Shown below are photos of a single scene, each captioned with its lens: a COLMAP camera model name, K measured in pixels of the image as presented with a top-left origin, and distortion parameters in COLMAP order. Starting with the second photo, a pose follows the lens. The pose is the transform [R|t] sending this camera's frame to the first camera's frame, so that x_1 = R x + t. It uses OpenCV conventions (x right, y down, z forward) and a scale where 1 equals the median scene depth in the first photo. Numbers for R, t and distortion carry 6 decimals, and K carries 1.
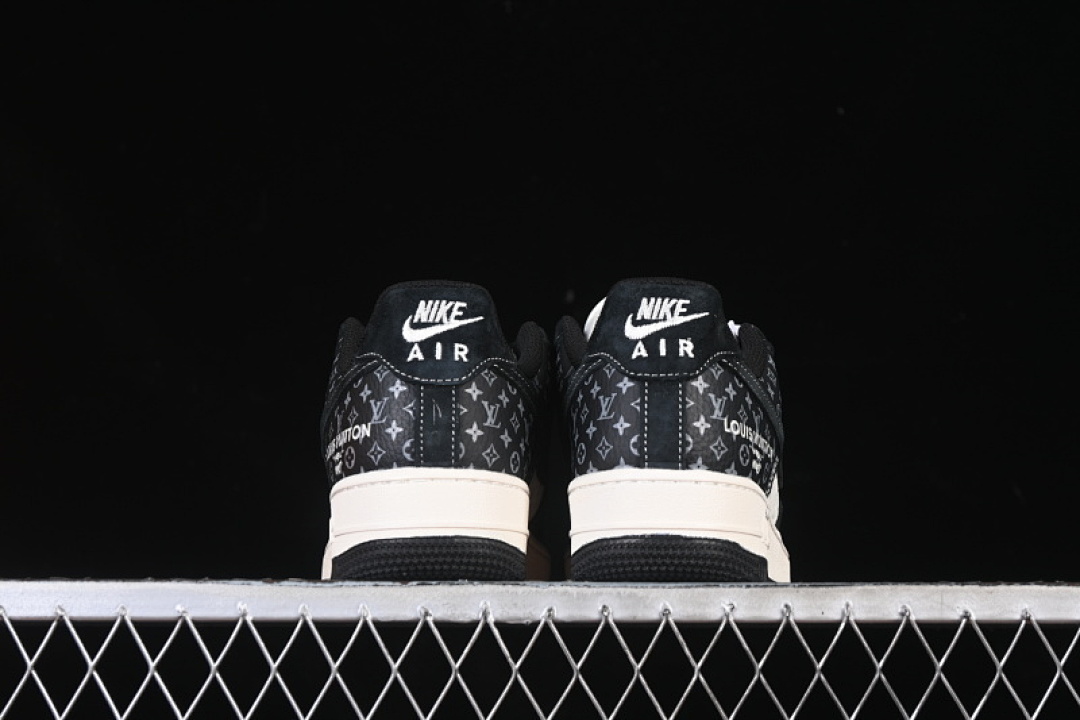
lens RADIAL K [[2461.2, 0, 538.4], [0, 2461.2, 360.7], [0, 0, 1]] dist [0.023183, 0.000000]
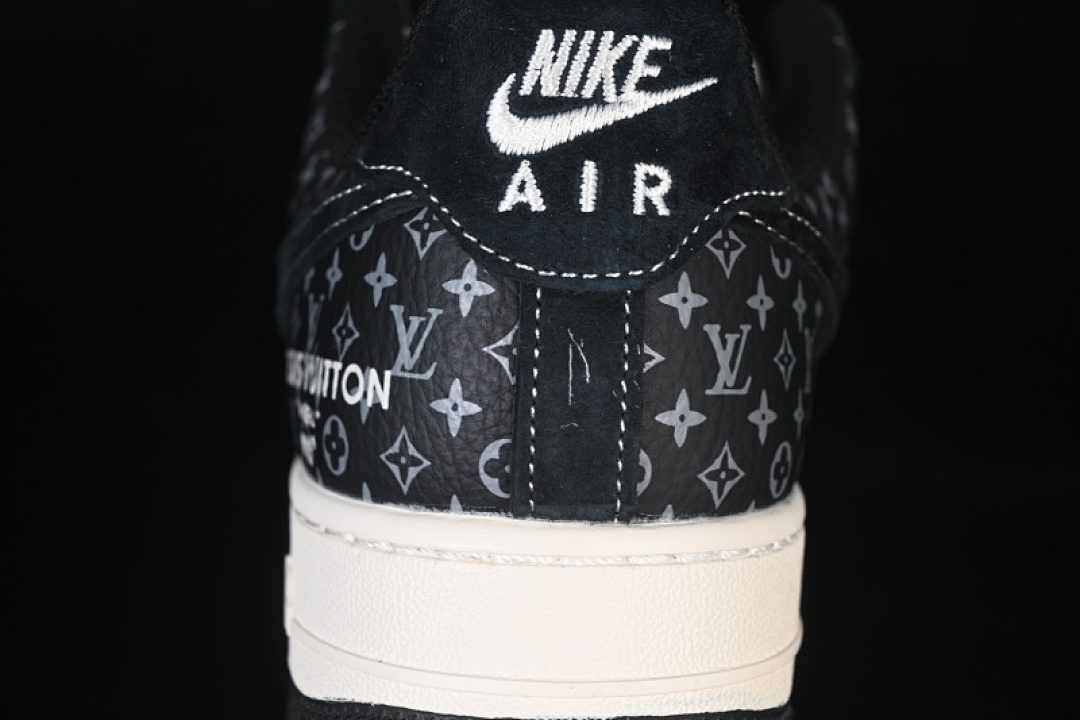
lens RADIAL K [[2461.2, 0, 542.1], [0, 2461.2, 360.4], [0, 0, 1]] dist [0.023183, 0.000000]
pose [[0.998763, 0.043511, -0.024064, -0.037600], [-0.035212, 0.960648, 0.275529, -0.076196], [0.035106, -0.274341, 0.960991, 0.655298]]
